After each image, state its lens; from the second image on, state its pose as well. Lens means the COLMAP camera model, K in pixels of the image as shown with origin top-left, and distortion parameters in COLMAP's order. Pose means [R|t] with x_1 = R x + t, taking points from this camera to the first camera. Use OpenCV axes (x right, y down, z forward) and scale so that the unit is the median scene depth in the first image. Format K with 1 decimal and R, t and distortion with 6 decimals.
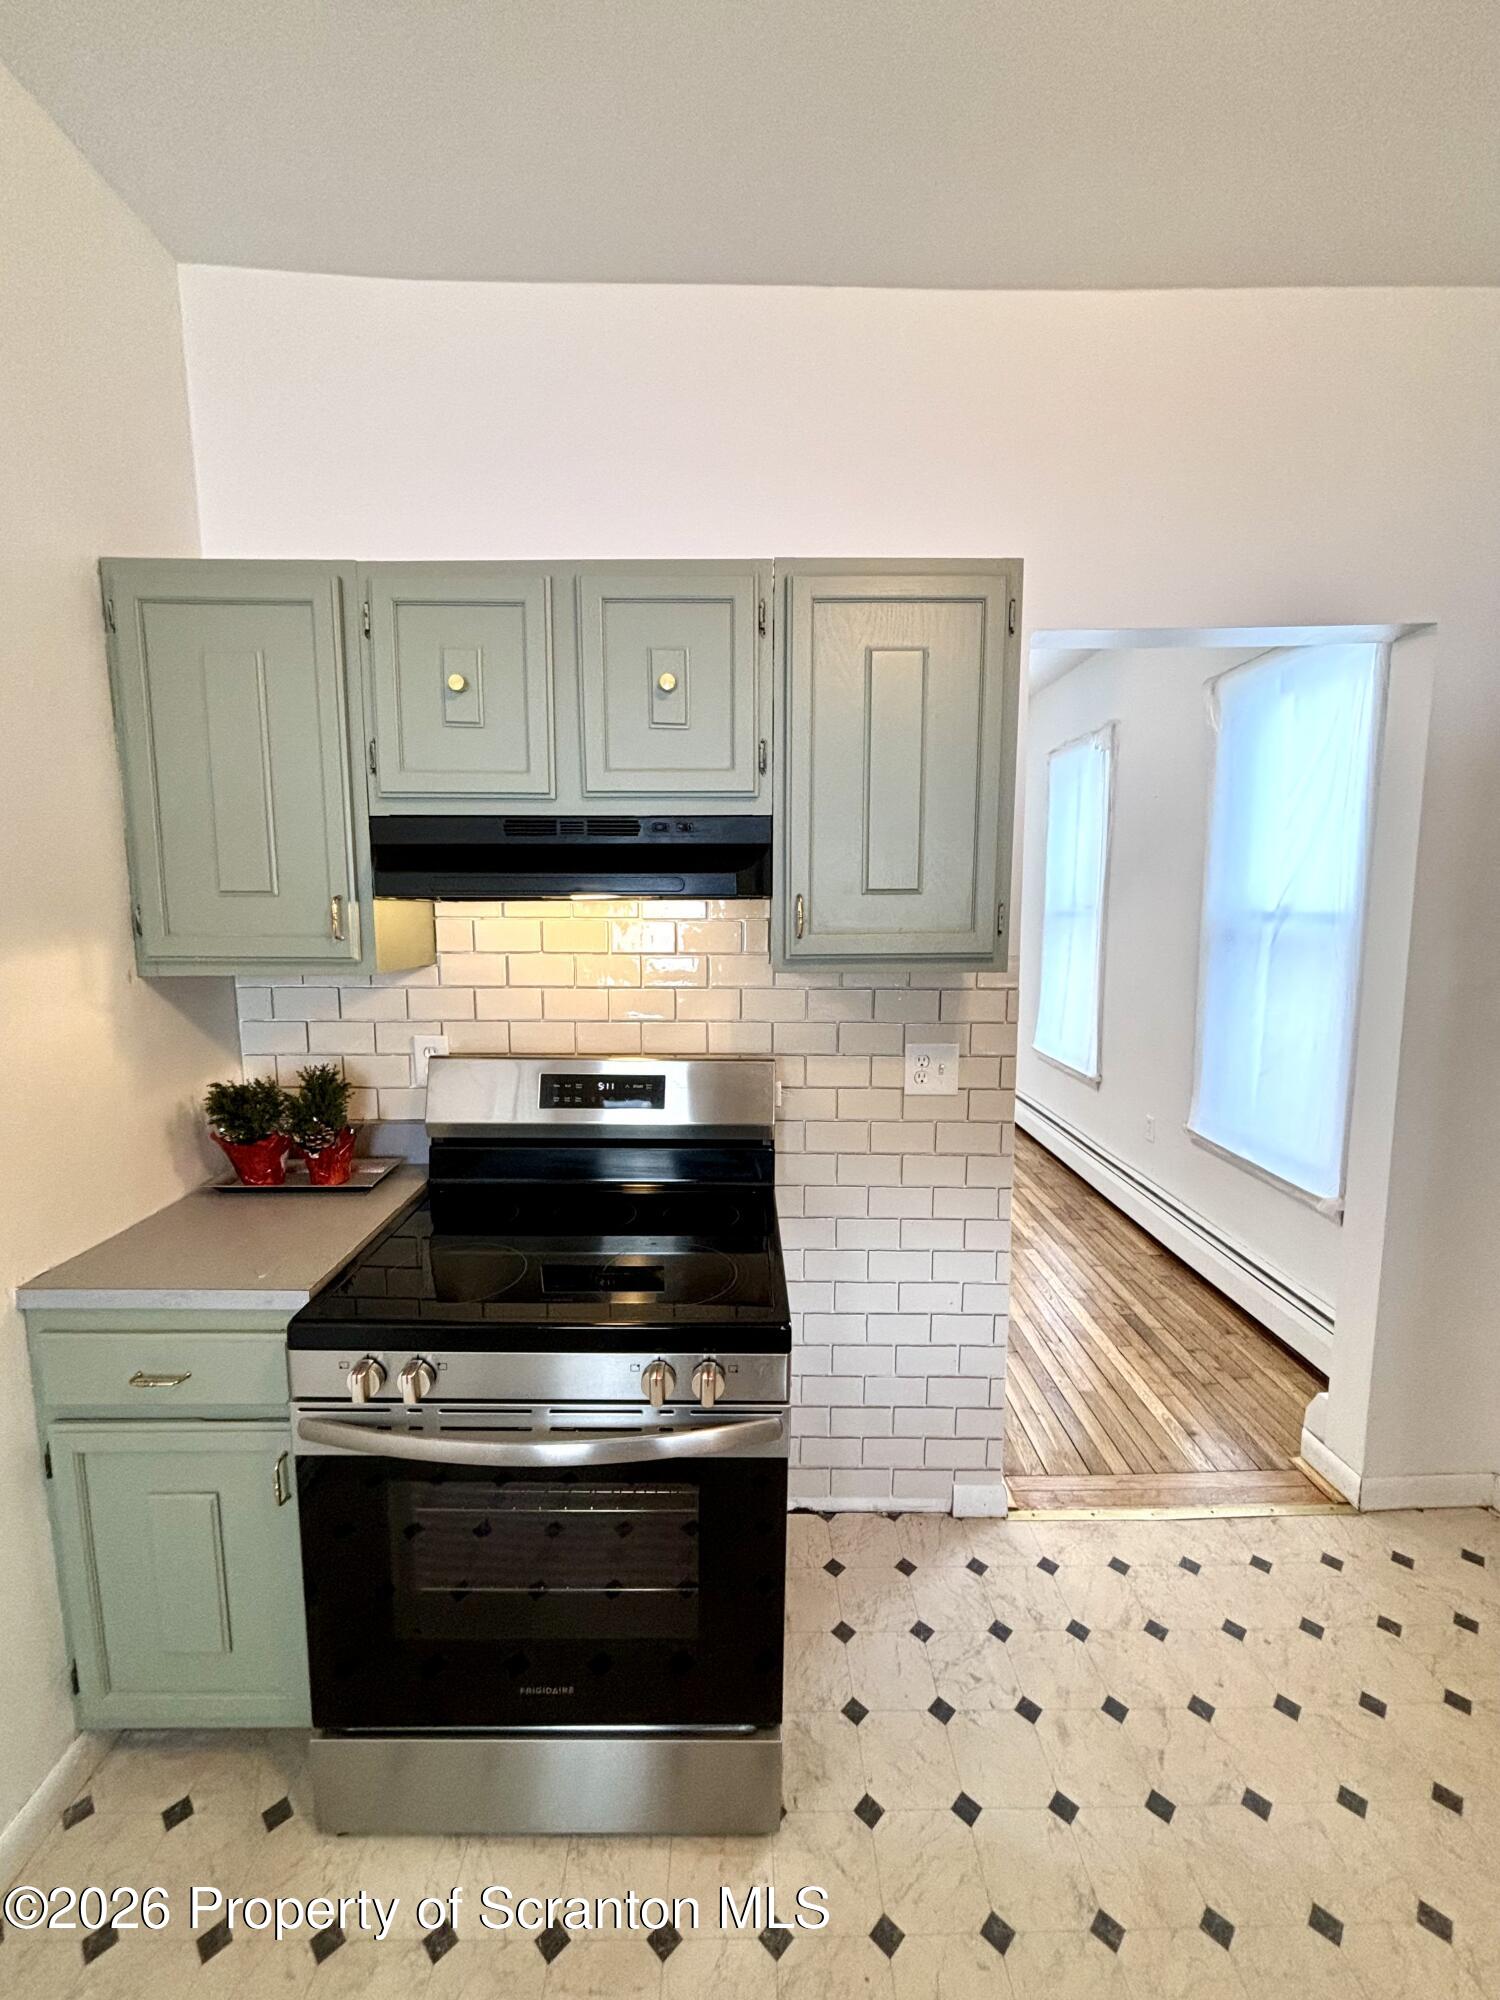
lens RADIAL K [[799.0, 0, 750.0], [0, 799.0, 1000.0], [0, 0, 1]] dist [0.000470, -0.009321]
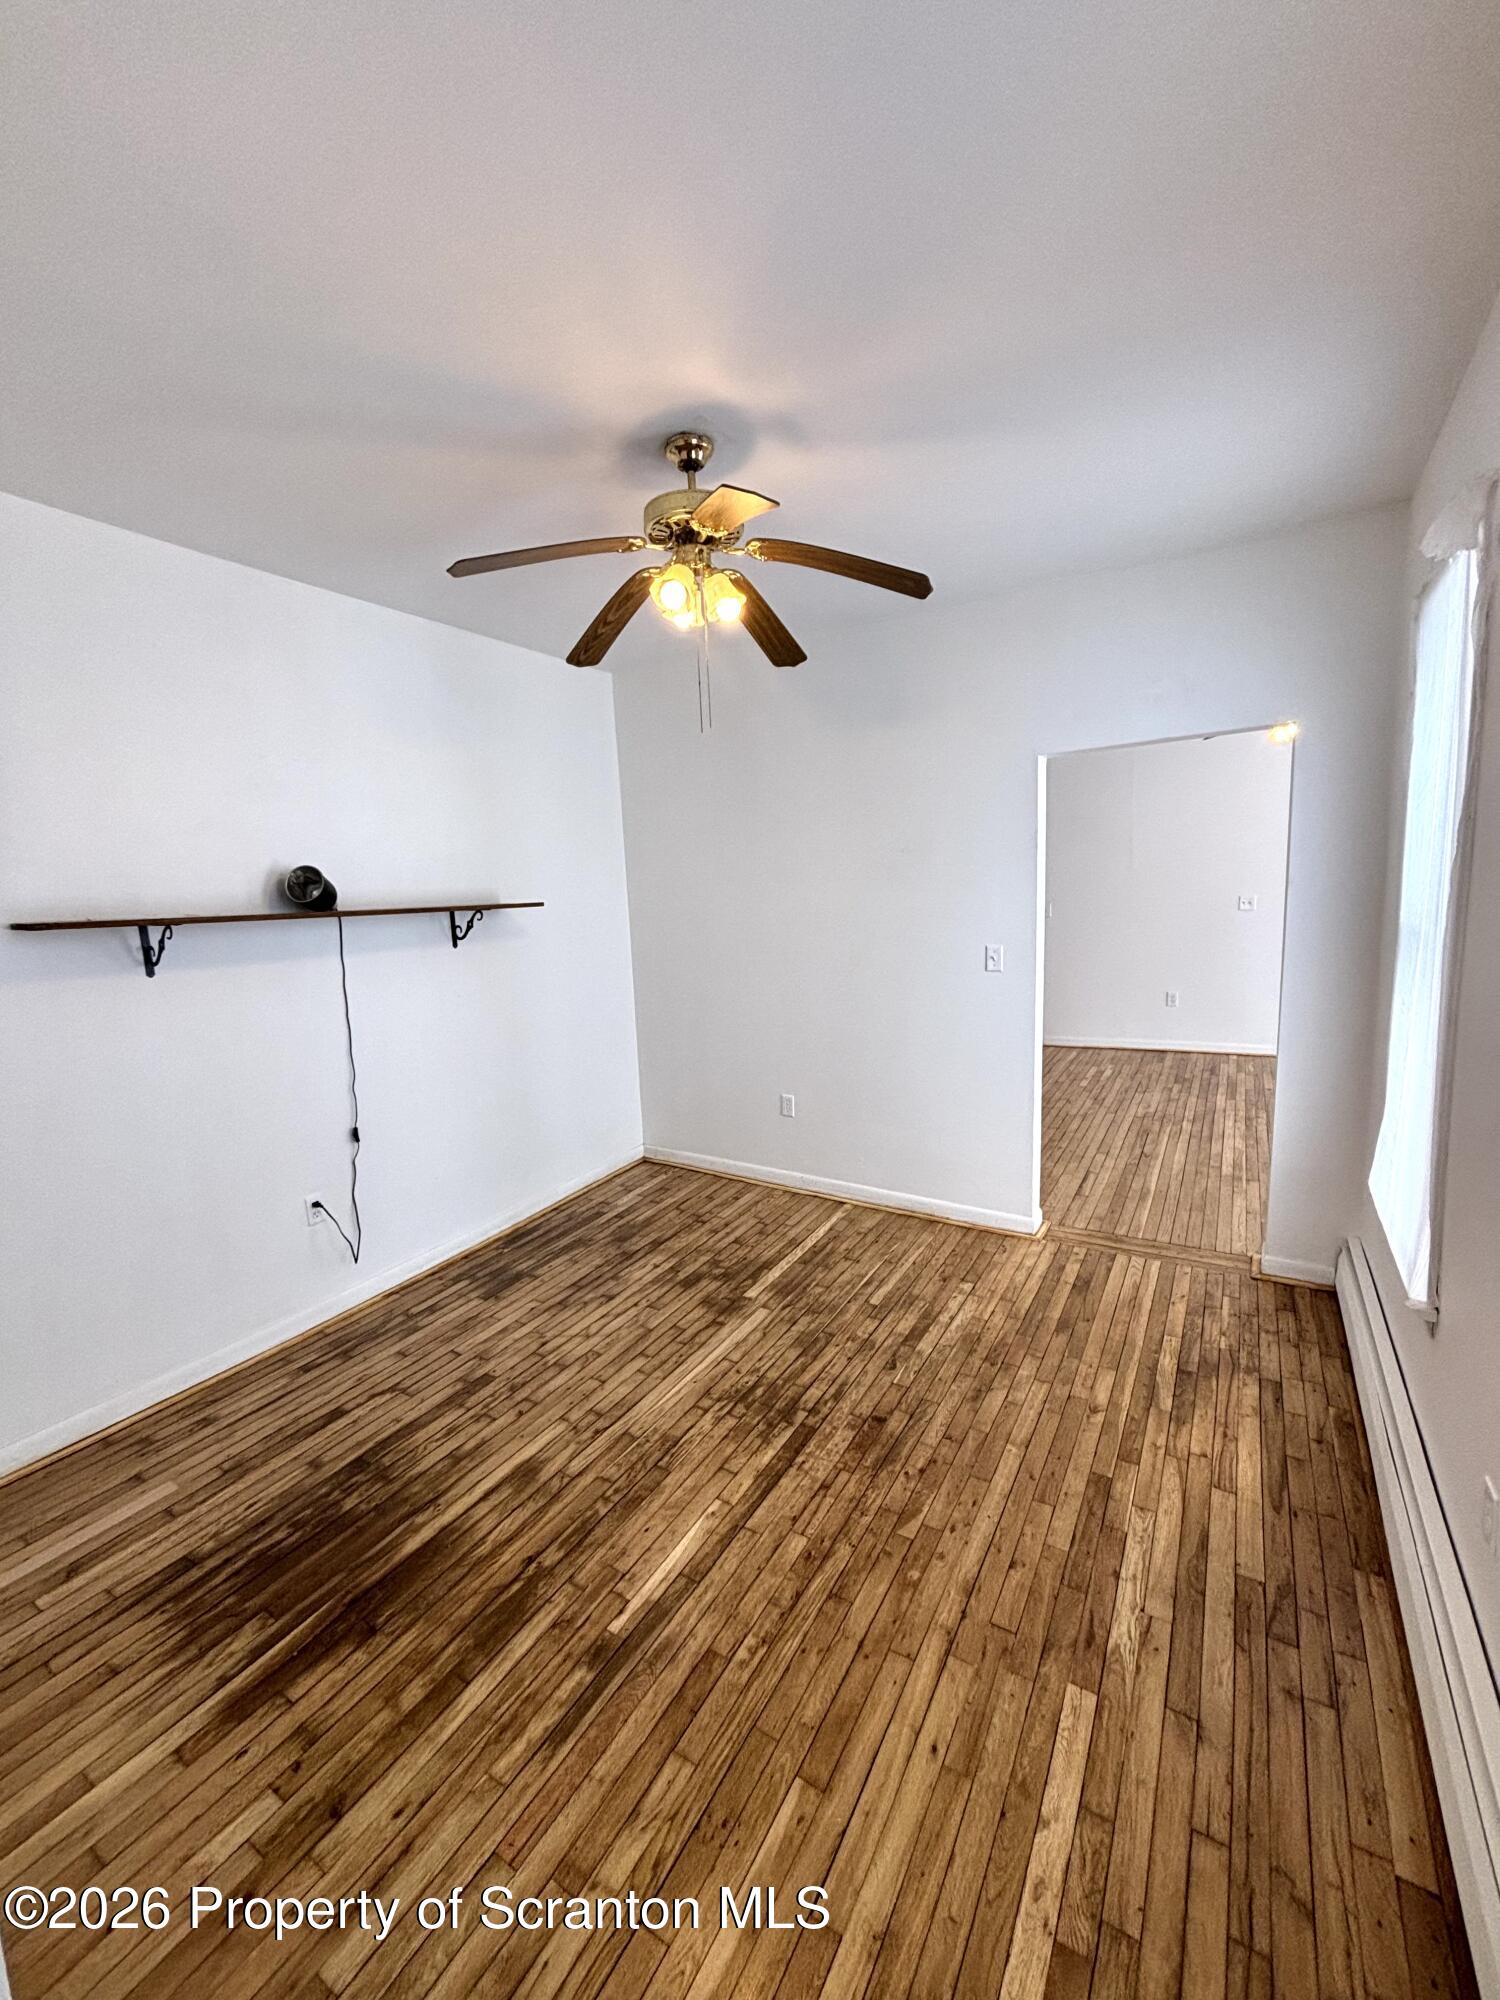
lens RADIAL K [[832.6, 0, 750.0], [0, 832.6, 1000.0], [0, 0, 1]] dist [-0.000166, -0.003406]
pose [[0.855100, 0.041511, -0.516798, 0.394856], [-0.022741, 0.998833, 0.042602, -0.090704], [0.517964, -0.024677, 0.855046, 0.488115]]
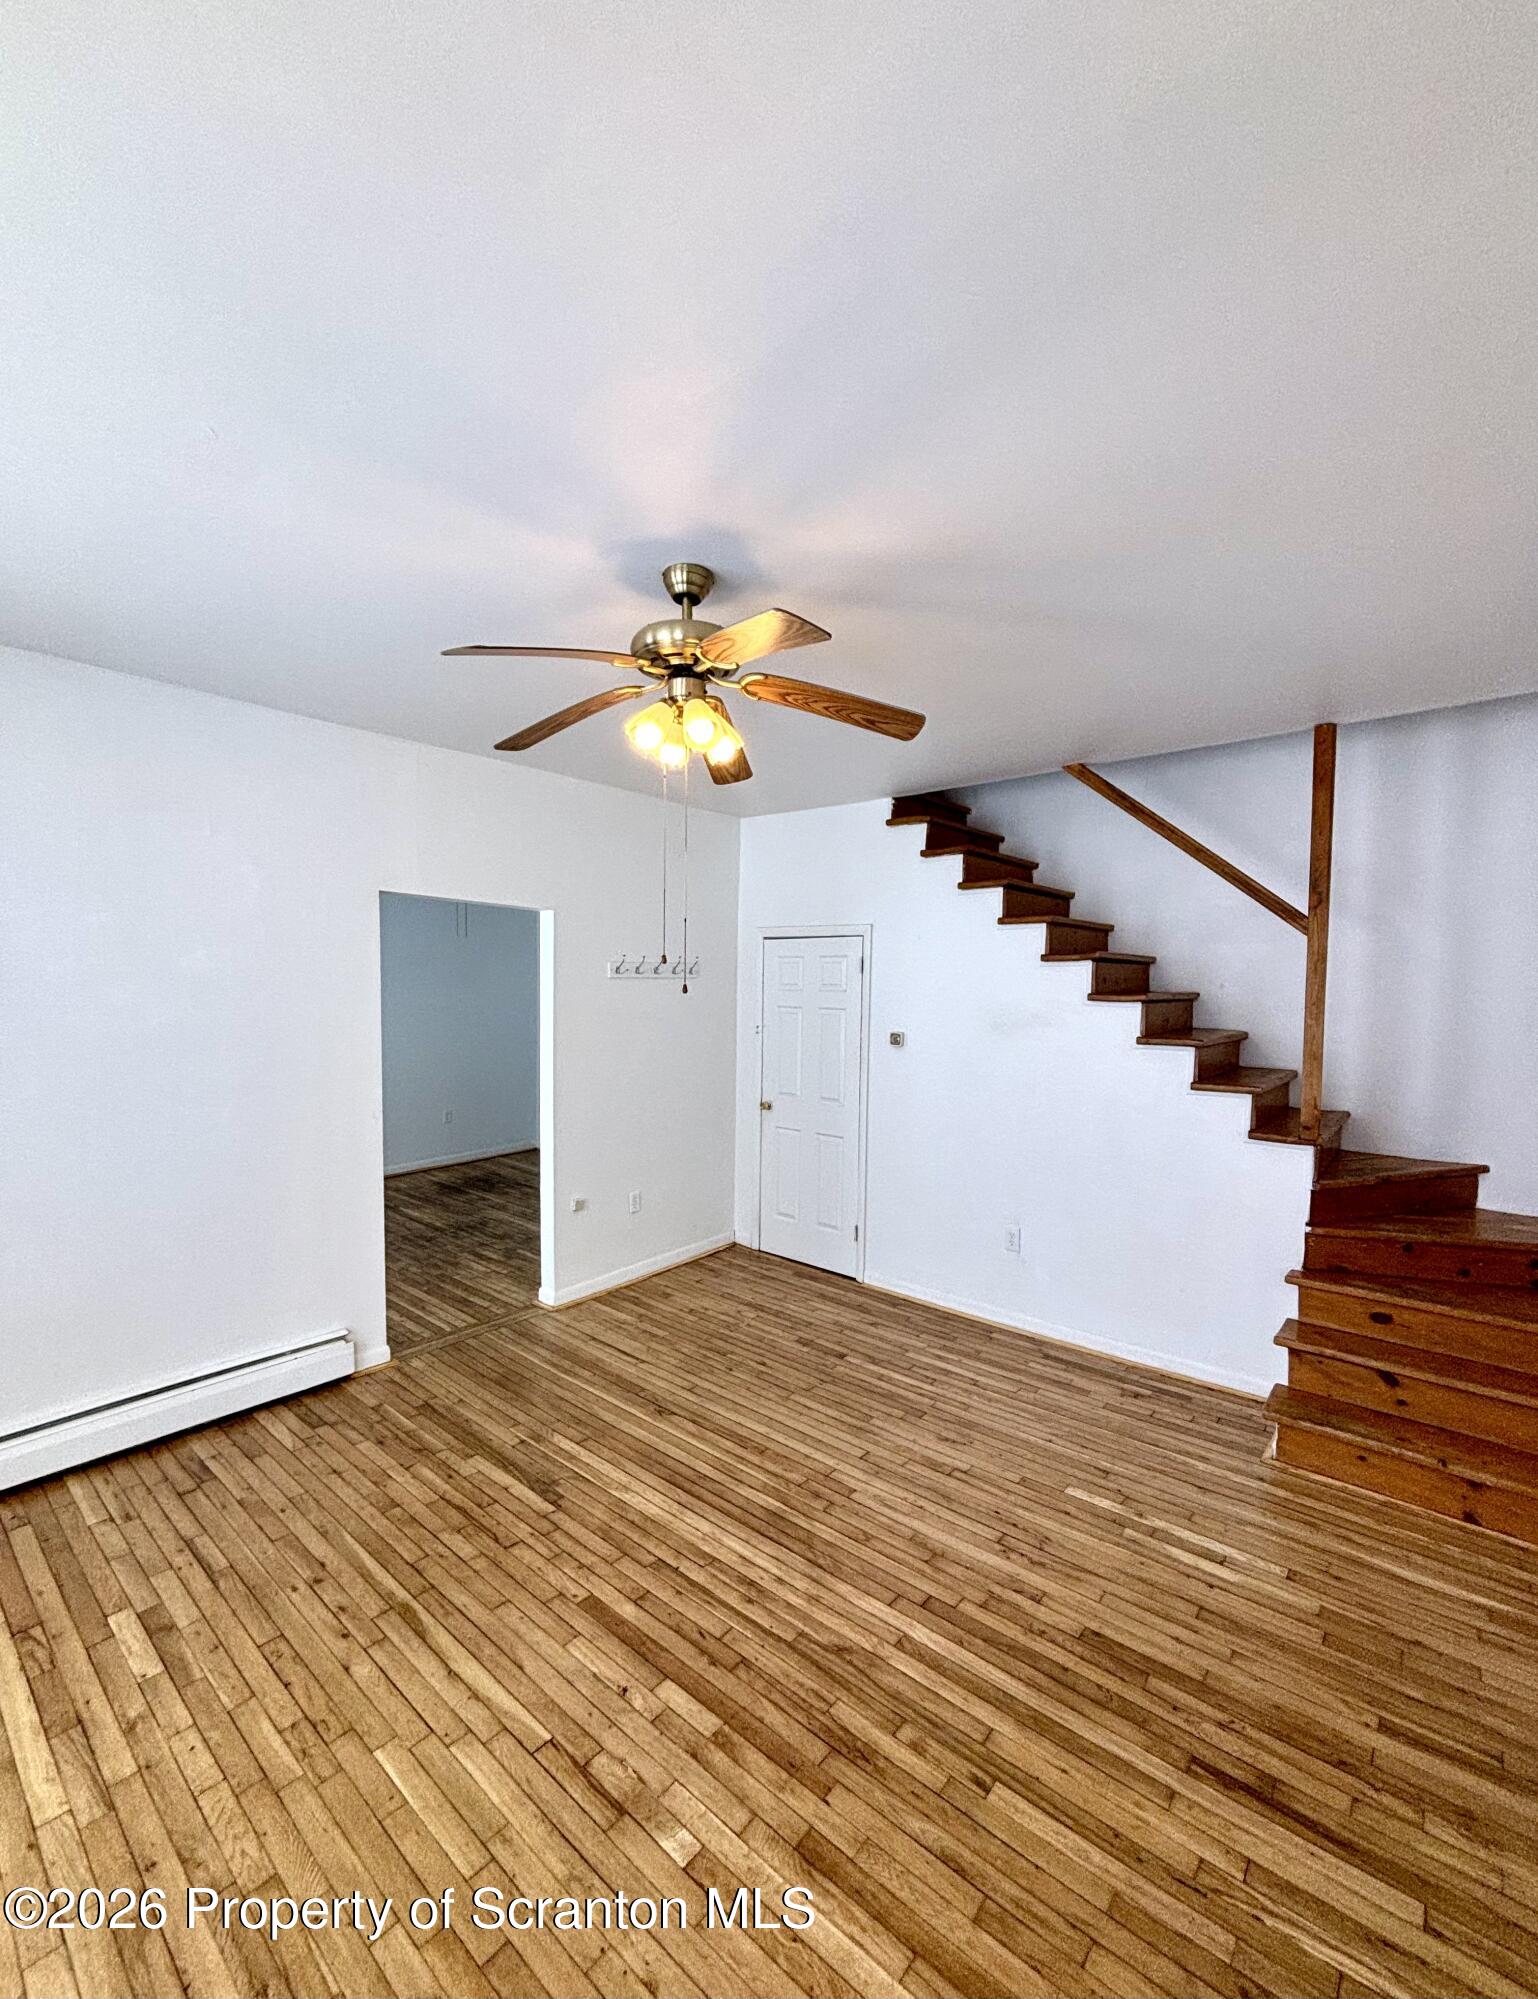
lens RADIAL K [[838.1, 0, 769.0], [0, 838.1, 999.5], [0, 0, 1]] dist [-0.000100, -0.000005]
pose [[-0.660191, 0.017942, -0.750884, 0.878976], [-0.096004, 0.989499, 0.108053, -0.378766], [0.744937, 0.143424, -0.651535, 2.532498]]
